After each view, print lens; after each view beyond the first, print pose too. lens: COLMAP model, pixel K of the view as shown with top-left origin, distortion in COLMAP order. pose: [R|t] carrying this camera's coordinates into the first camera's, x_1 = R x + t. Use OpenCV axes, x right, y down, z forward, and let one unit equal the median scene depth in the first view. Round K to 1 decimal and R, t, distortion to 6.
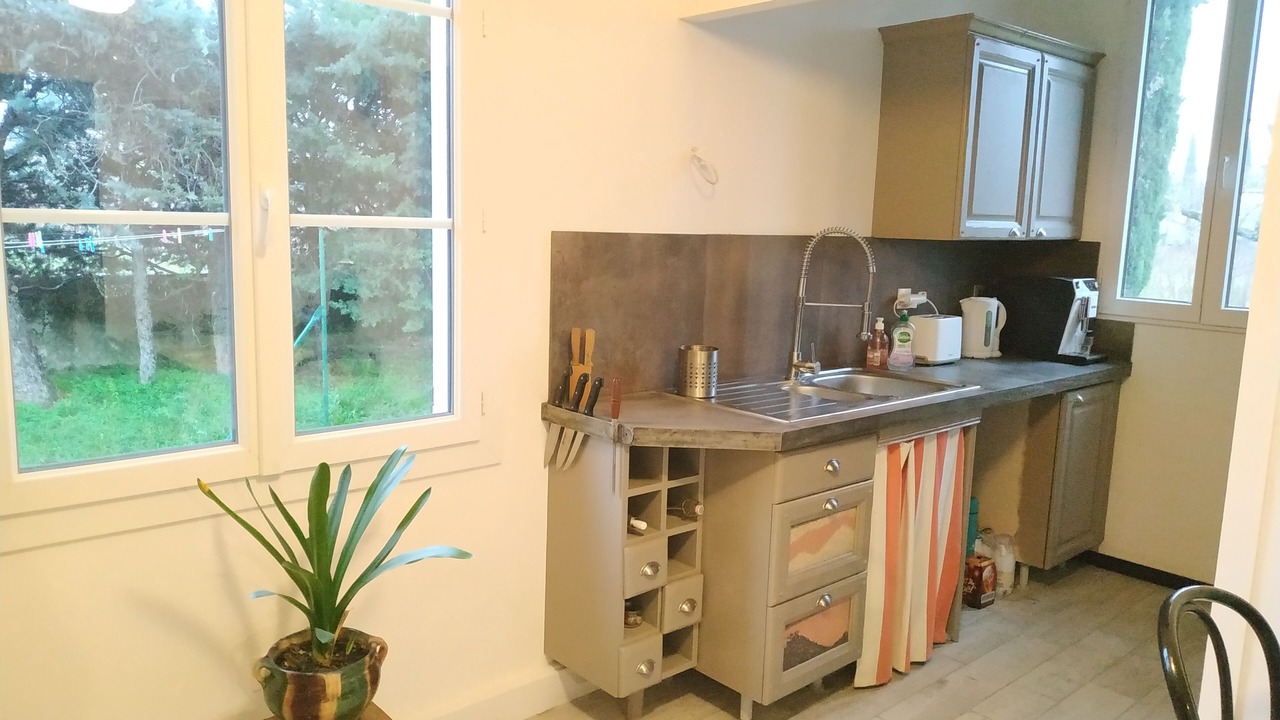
lens RADIAL K [[922.3, 0, 638.4], [0, 922.3, 354.9], [0, 0, 1]] dist [0.016460, -0.037770]
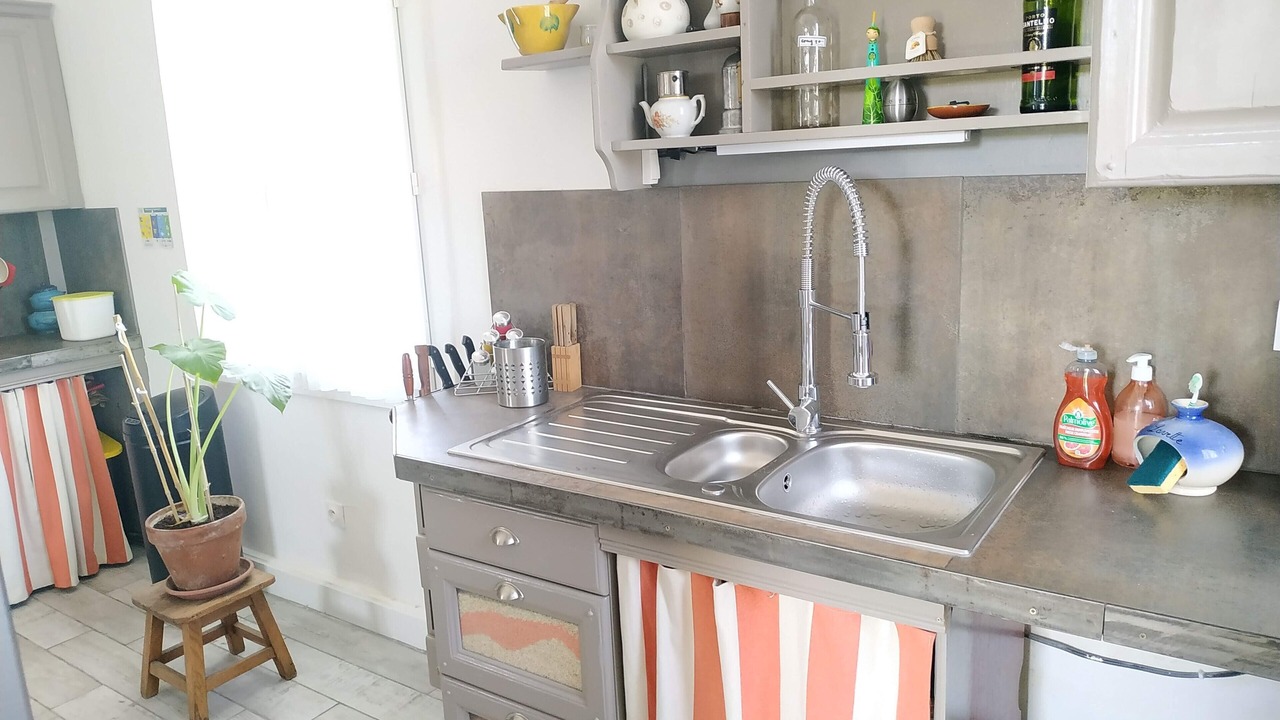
lens RADIAL K [[922.3, 0, 633.3], [0, 922.3, 362.9], [0, 0, 1]] dist [0.016460, -0.037770]
pose [[0.256683, 0.173214, -0.950848, 0.833172], [-0.080528, 0.984221, 0.157554, -0.119054], [0.963135, 0.036129, 0.266581, 0.874384]]
